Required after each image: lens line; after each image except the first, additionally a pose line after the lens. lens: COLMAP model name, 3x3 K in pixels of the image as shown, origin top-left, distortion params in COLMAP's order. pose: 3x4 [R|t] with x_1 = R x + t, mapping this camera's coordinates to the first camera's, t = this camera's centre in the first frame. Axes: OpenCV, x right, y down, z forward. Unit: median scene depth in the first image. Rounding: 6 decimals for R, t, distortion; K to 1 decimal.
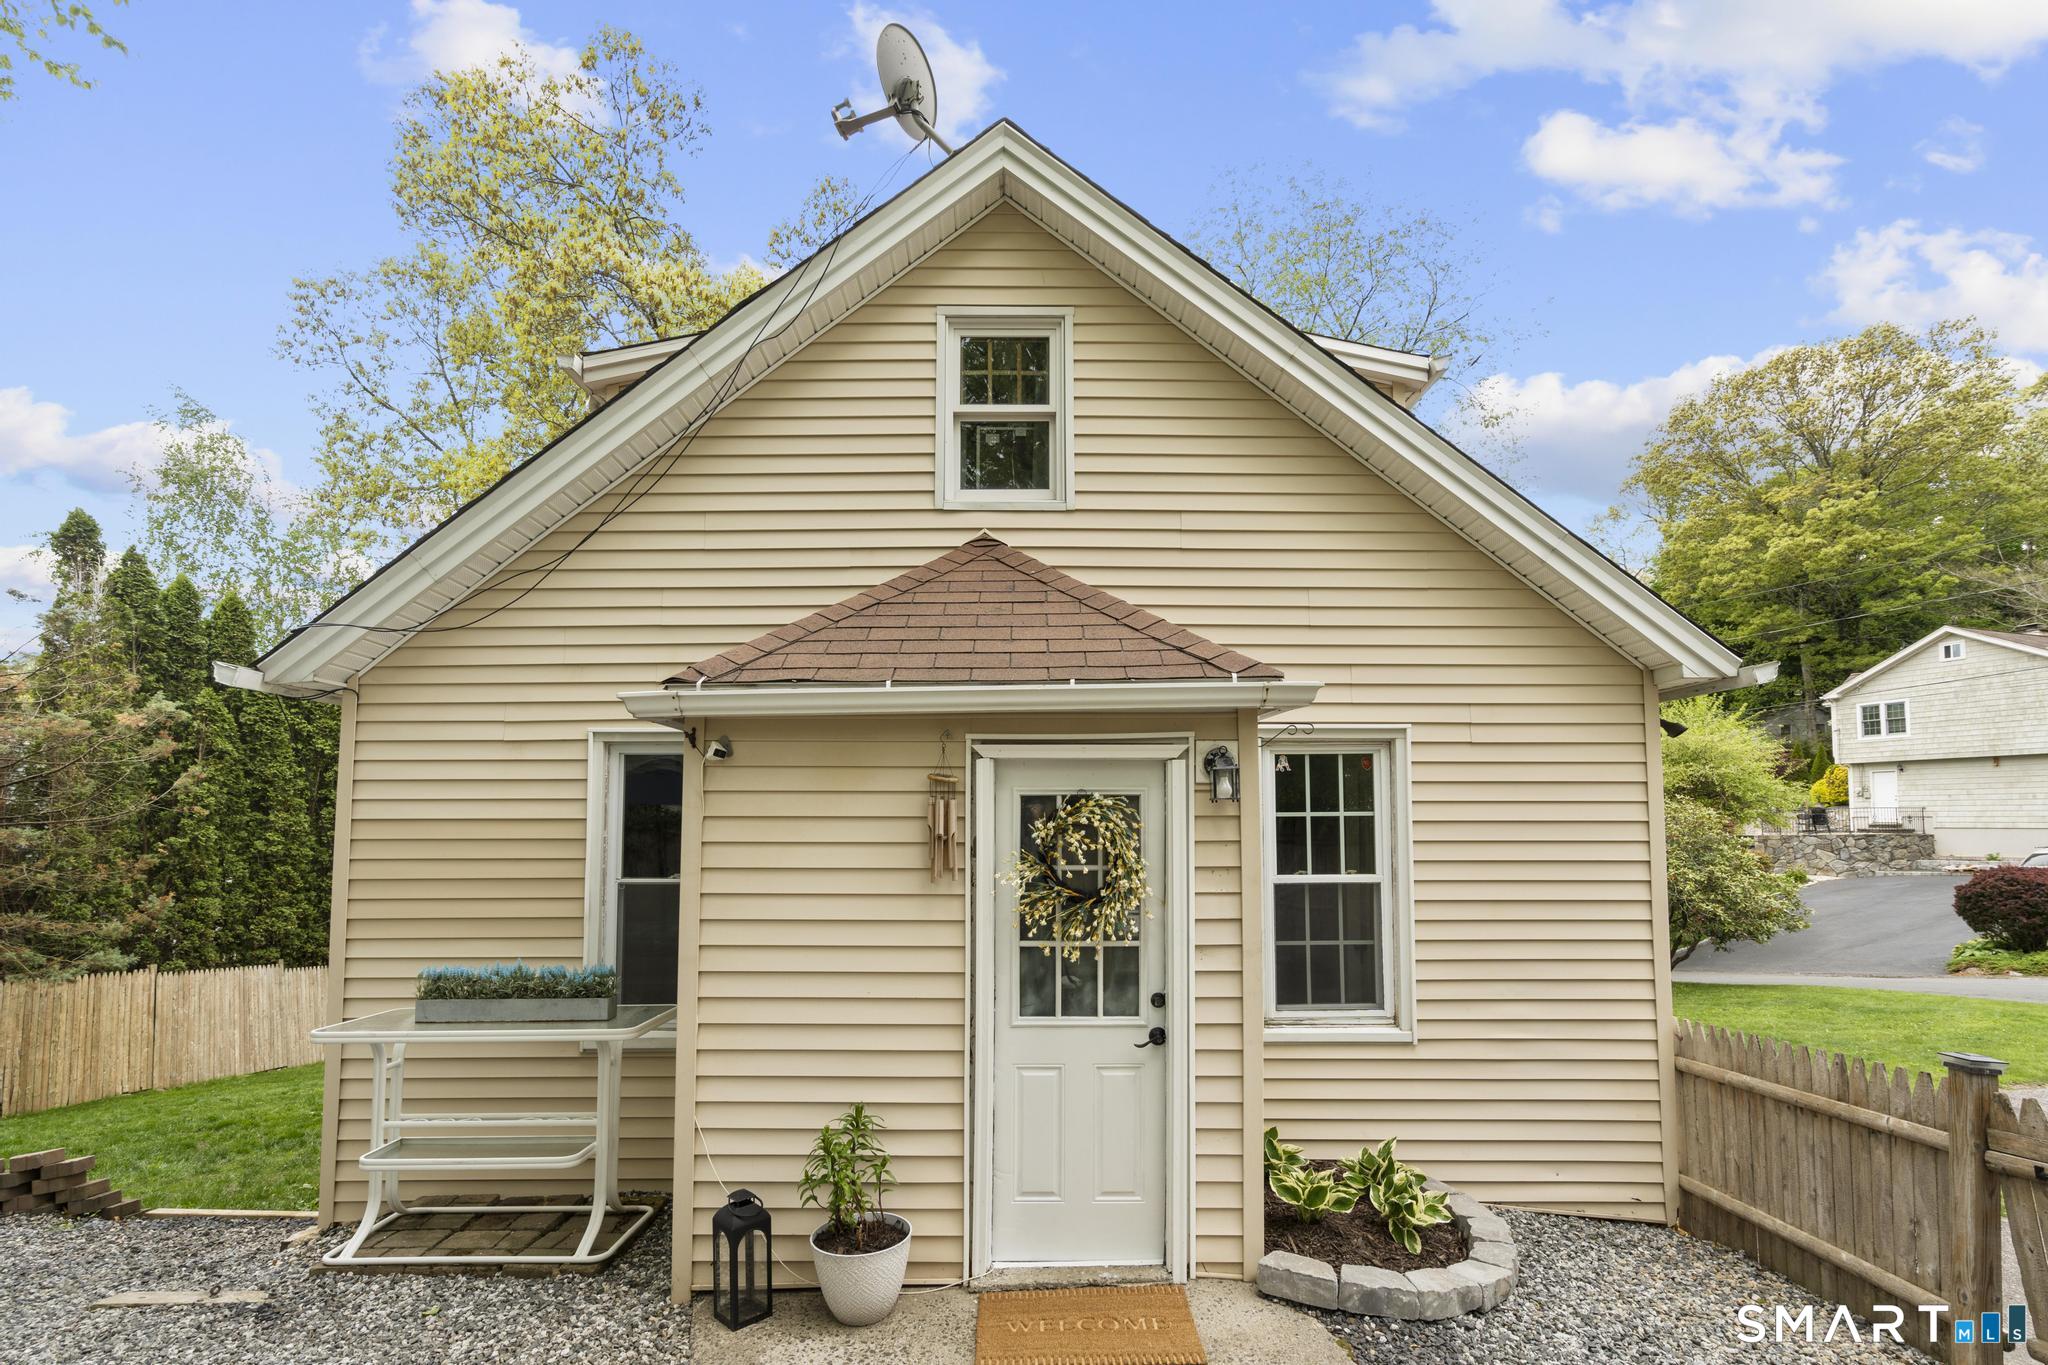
lens RADIAL K [[950.5, 0, 1030.5], [0, 950.5, 766.5], [0, 0, 1]] dist [-0.002008, 0.000623]
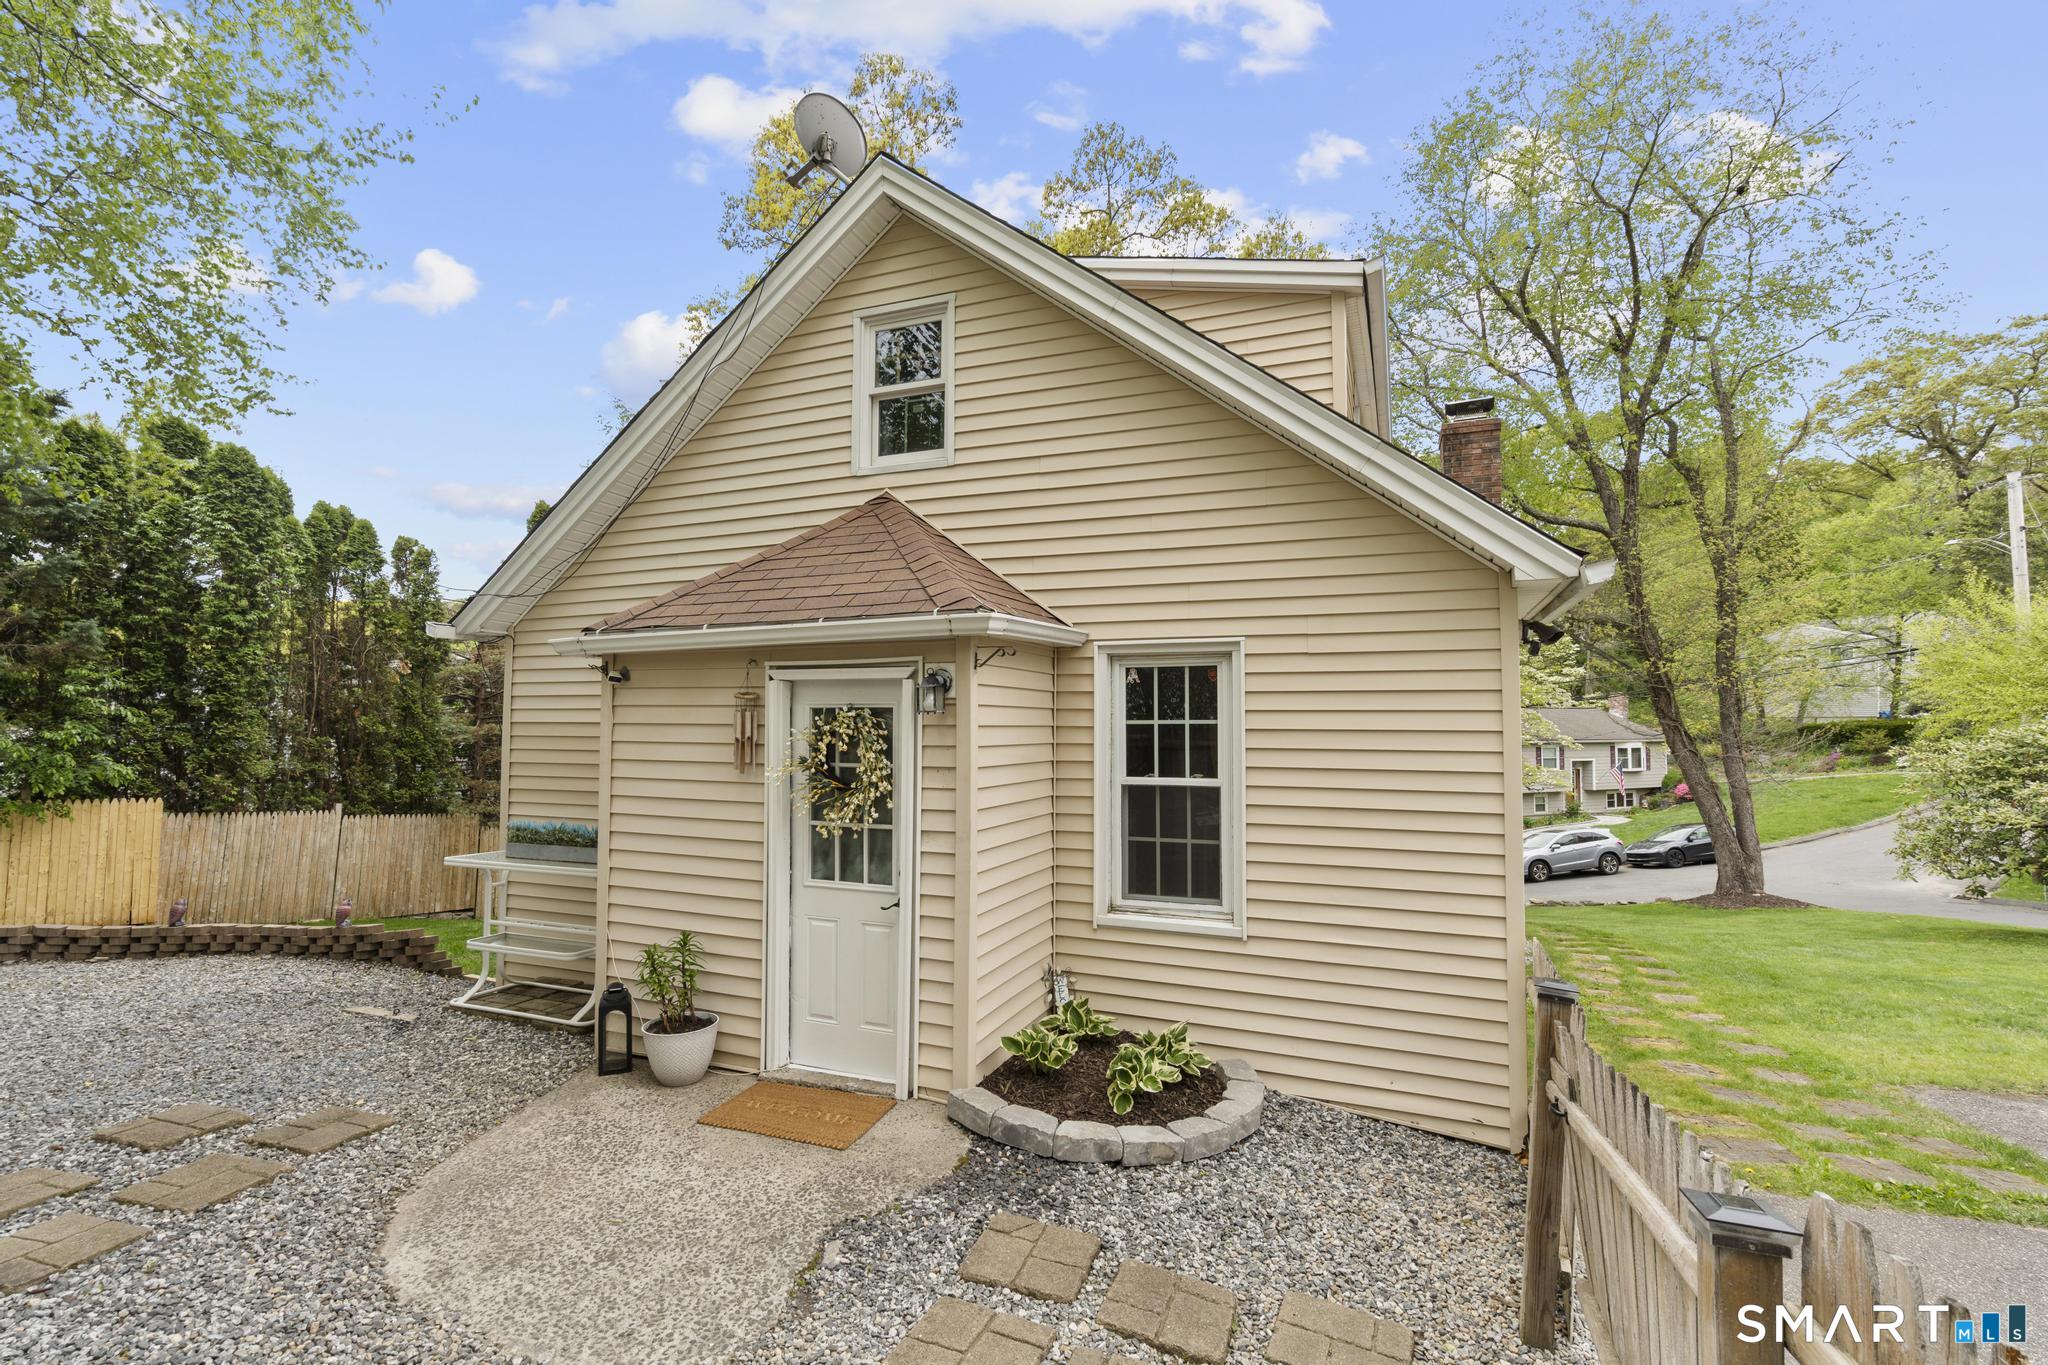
lens RADIAL K [[915.2, 0, 1027.6], [0, 915.2, 681.9], [0, 0, 1]] dist [-0.007639, 0.003710]
pose [[0.926923, -0.011553, -0.375075, 0.607579], [0.017134, 0.999787, 0.011547, -0.011942], [0.374861, -0.017130, 0.926923, -0.031805]]
